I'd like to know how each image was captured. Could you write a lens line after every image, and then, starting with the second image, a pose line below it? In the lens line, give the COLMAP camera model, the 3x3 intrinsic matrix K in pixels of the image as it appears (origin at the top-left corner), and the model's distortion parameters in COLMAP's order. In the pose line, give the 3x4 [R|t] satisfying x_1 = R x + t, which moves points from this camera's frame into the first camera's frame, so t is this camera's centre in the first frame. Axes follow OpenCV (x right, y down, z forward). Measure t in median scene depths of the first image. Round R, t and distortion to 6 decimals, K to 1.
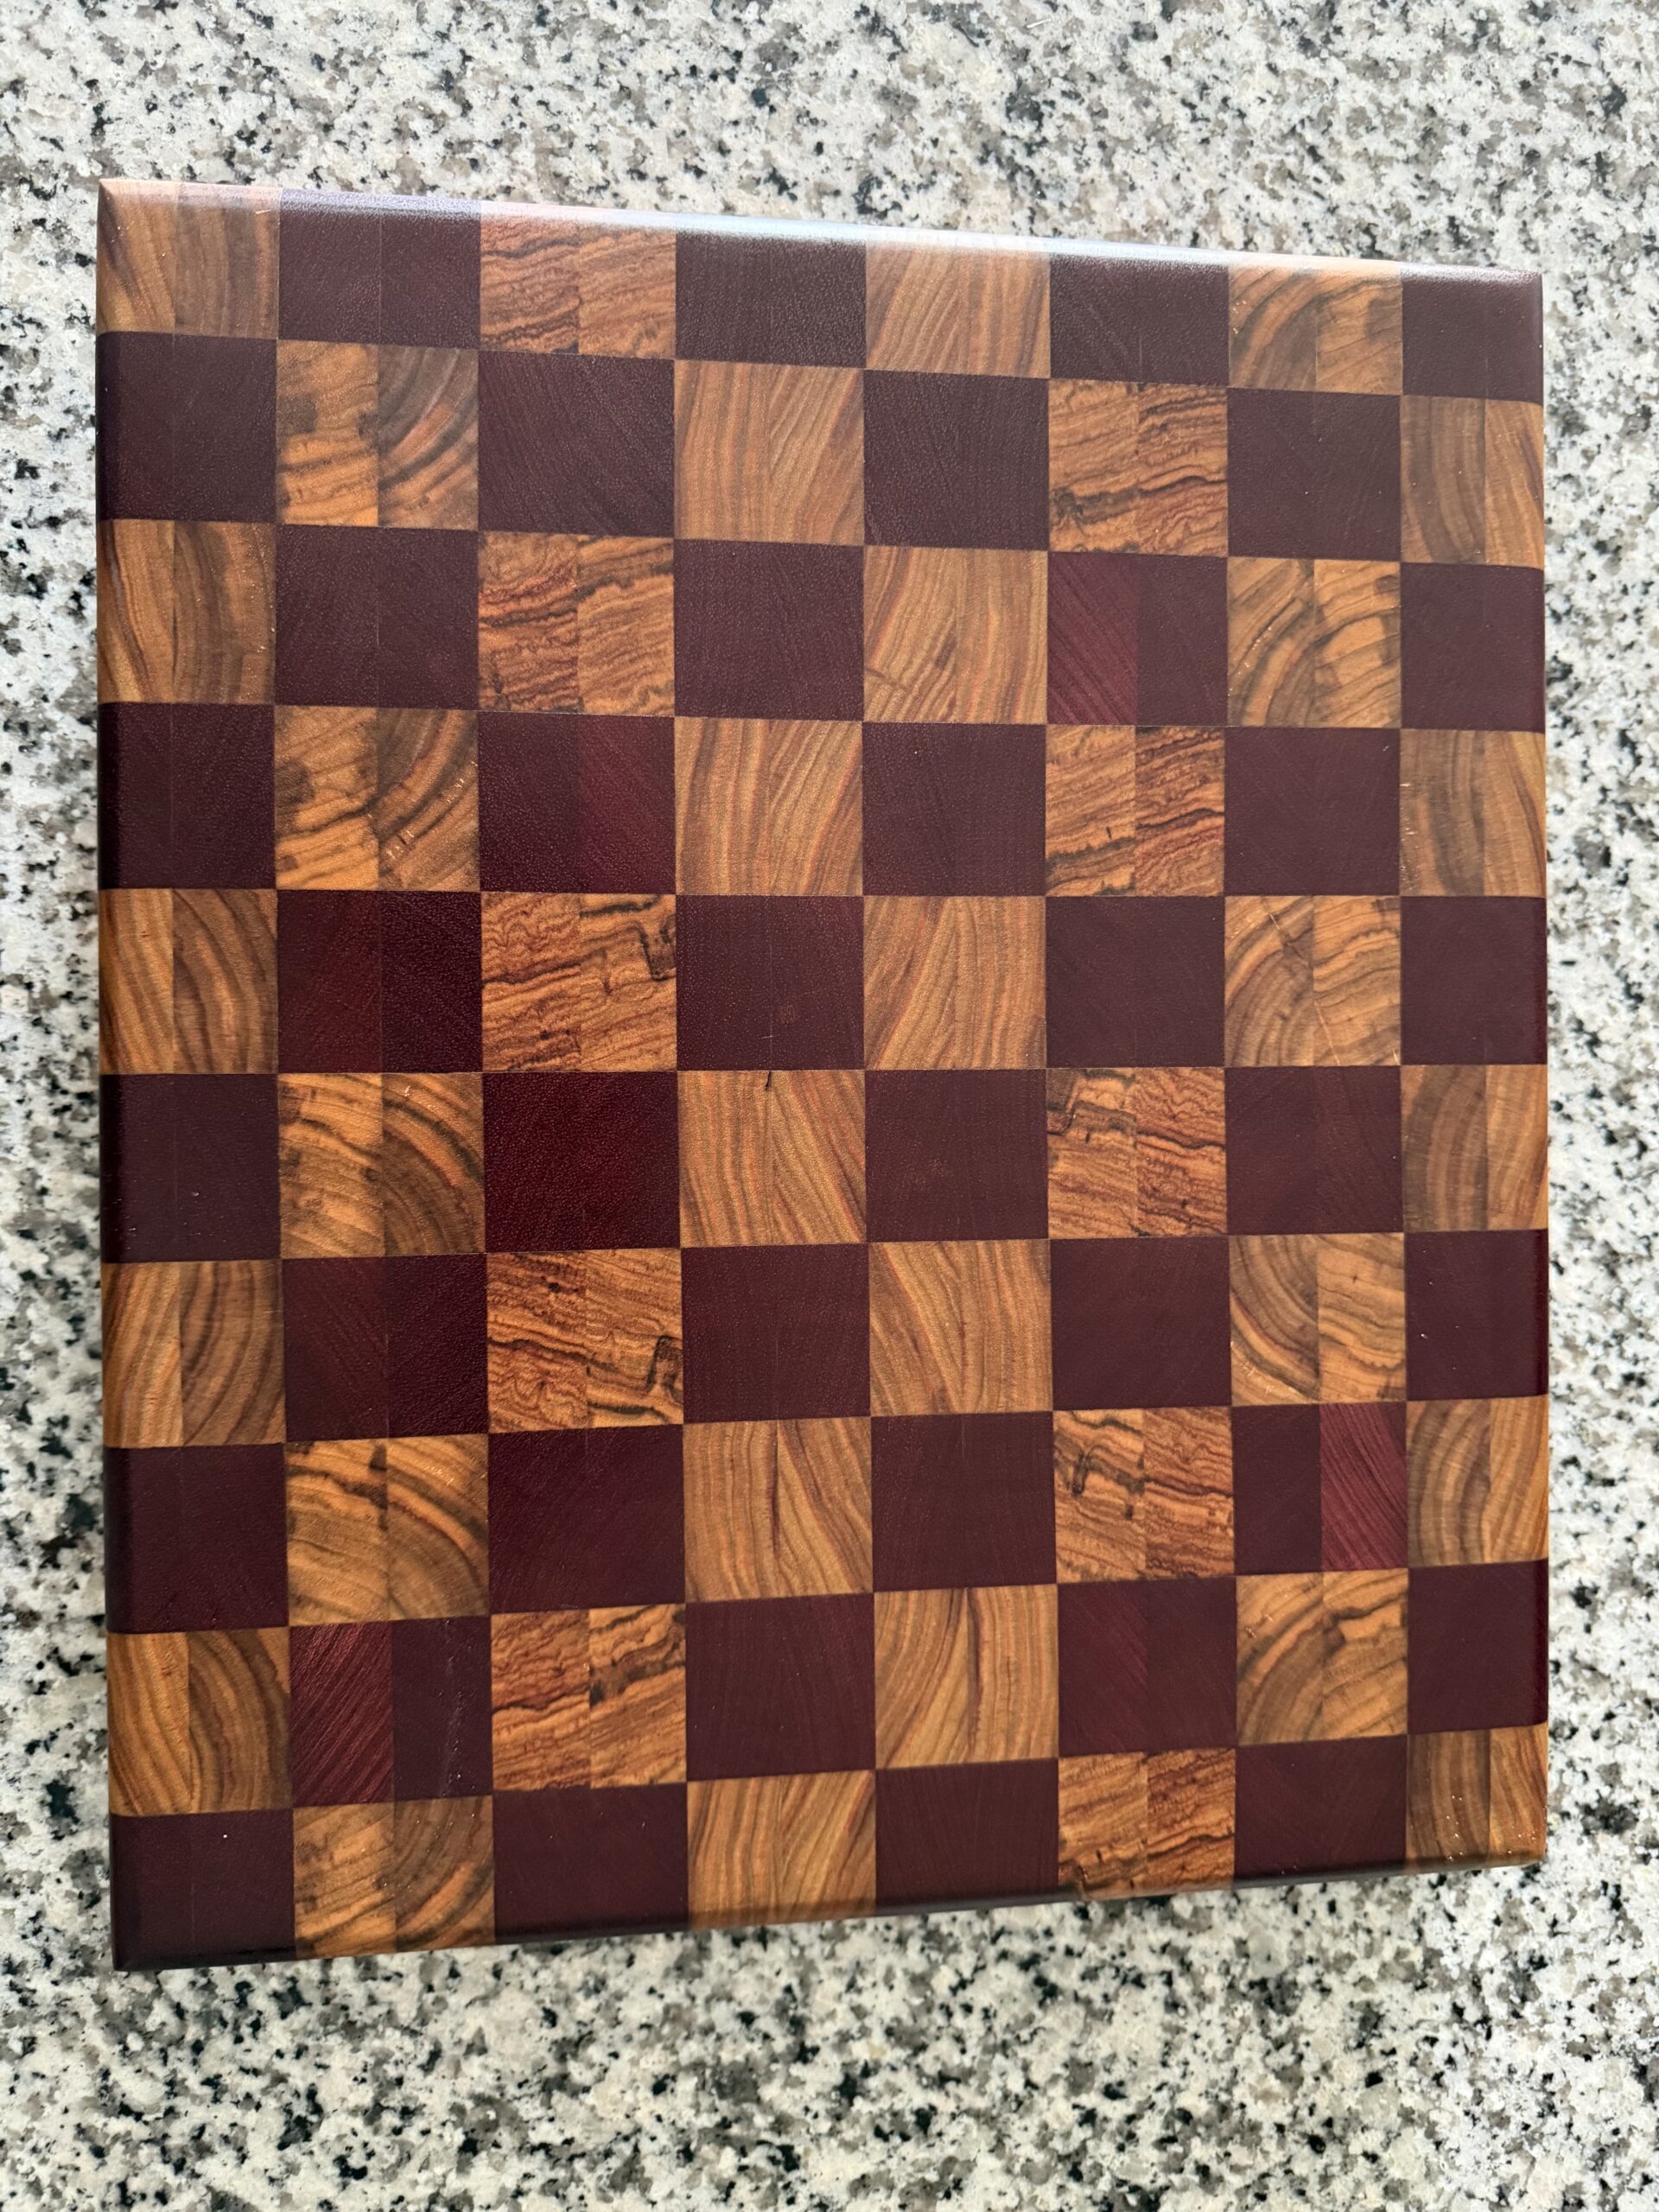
lens RADIAL K [[1605.0, 0, 829.5], [0, 1605.0, 1106.0], [0, 0, 1]] dist [0.044289, -0.086621]
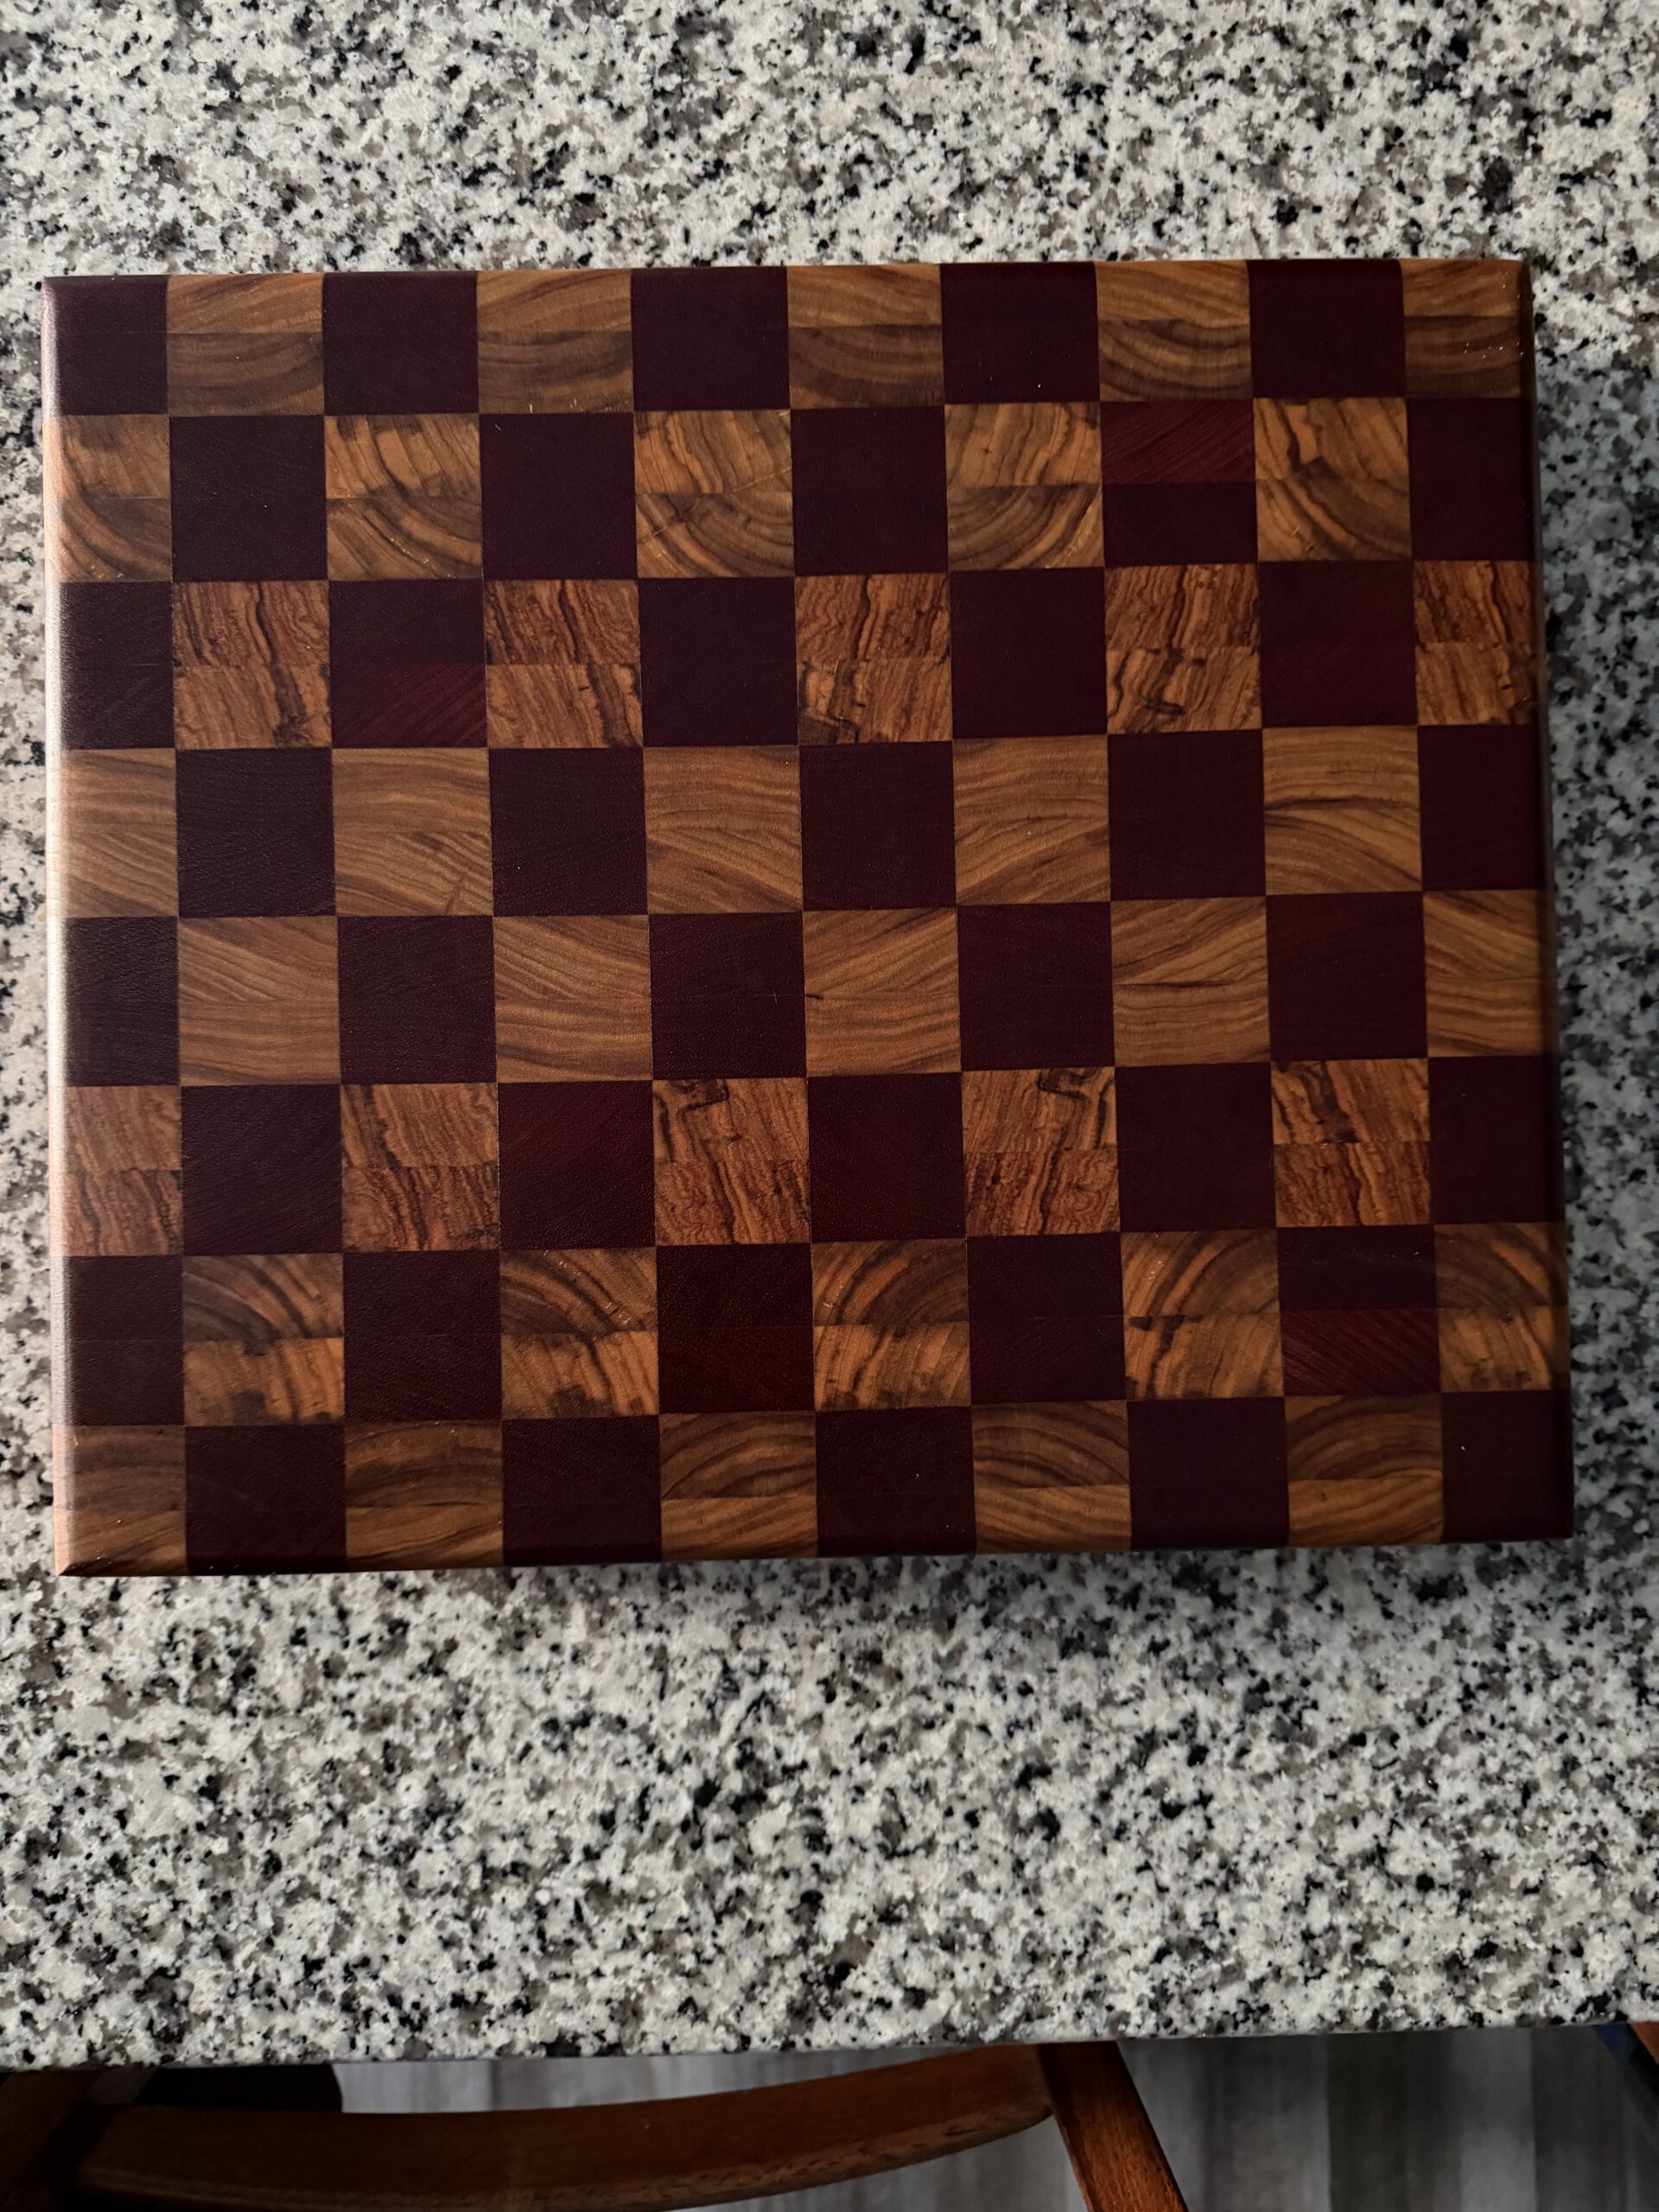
lens RADIAL K [[1600.6, 0, 829.5], [0, 1600.6, 1106.0], [0, 0, 1]] dist [0.045873, -0.060590]
pose [[-0.013094, -0.994080, -0.107860, 0.005826], [0.999846, -0.014282, 0.010246, -0.016142], [-0.011726, -0.107709, 0.994113, -0.125931]]
